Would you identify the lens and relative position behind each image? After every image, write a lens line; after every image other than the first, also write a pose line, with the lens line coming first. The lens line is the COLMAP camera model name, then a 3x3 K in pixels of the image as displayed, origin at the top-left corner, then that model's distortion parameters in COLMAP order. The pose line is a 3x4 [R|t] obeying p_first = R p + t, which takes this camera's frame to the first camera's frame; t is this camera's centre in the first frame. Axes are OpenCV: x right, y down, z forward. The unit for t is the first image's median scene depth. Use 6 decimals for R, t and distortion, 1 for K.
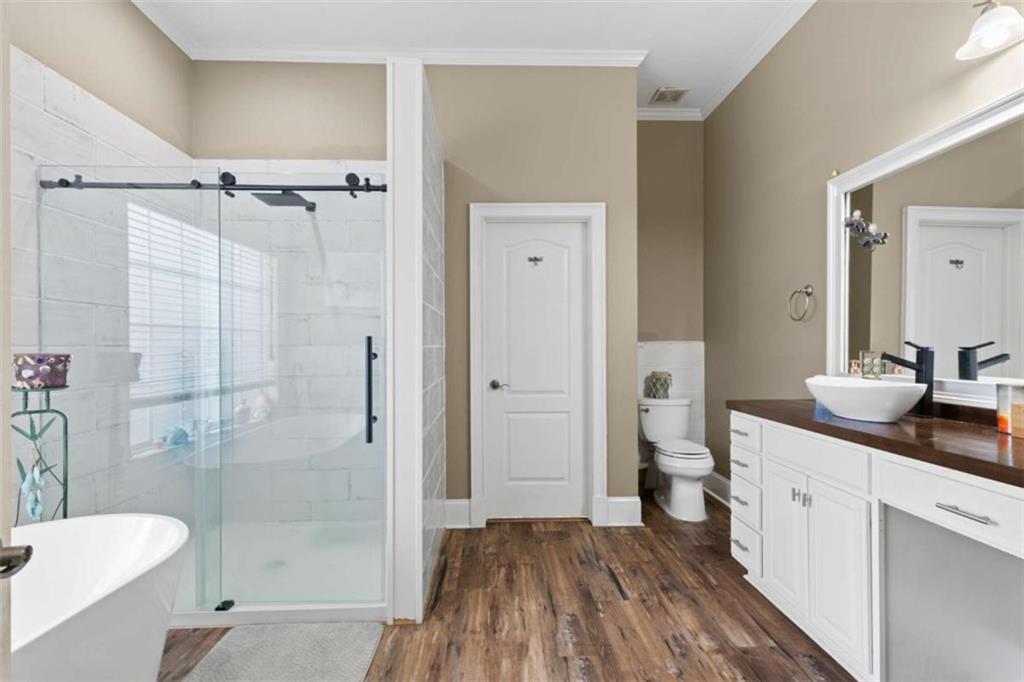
lens RADIAL K [[455.1, 0, 510.1], [0, 455.1, 342.9], [0, 0, 1]] dist [-0.000933, -0.000020]
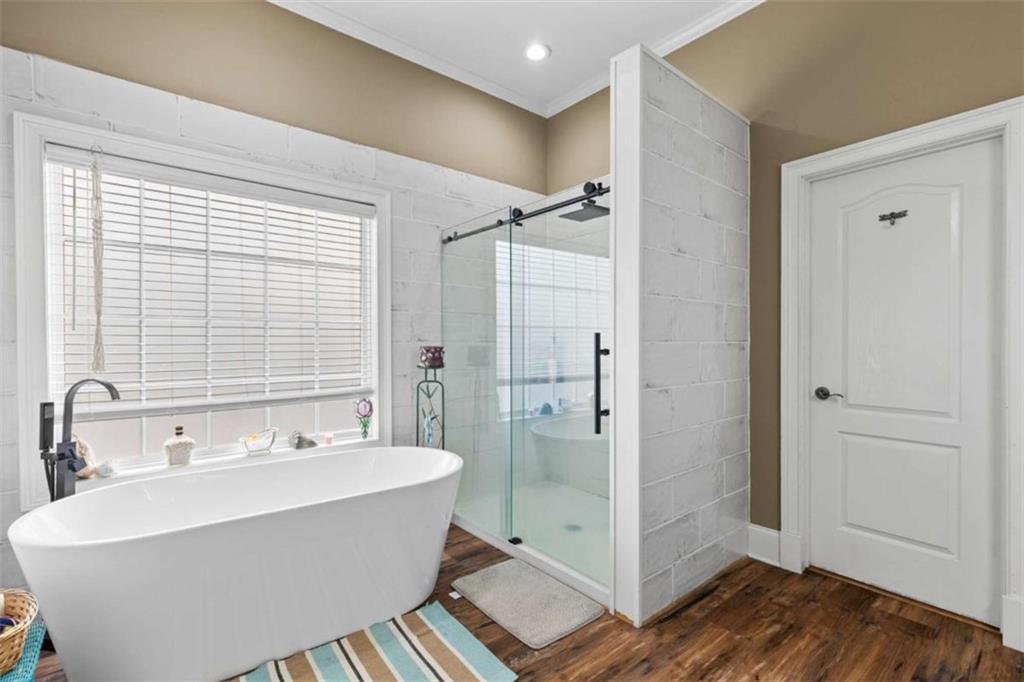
lens RADIAL K [[464.1, 0, 512.7], [0, 464.1, 341.7], [0, 0, 1]] dist [0.002516, -0.001547]
pose [[0.604549, 0.001722, -0.796566, 0.401000], [0.004712, 0.999972, 0.005739, -0.001357], [0.796554, -0.007223, 0.604524, 0.178650]]
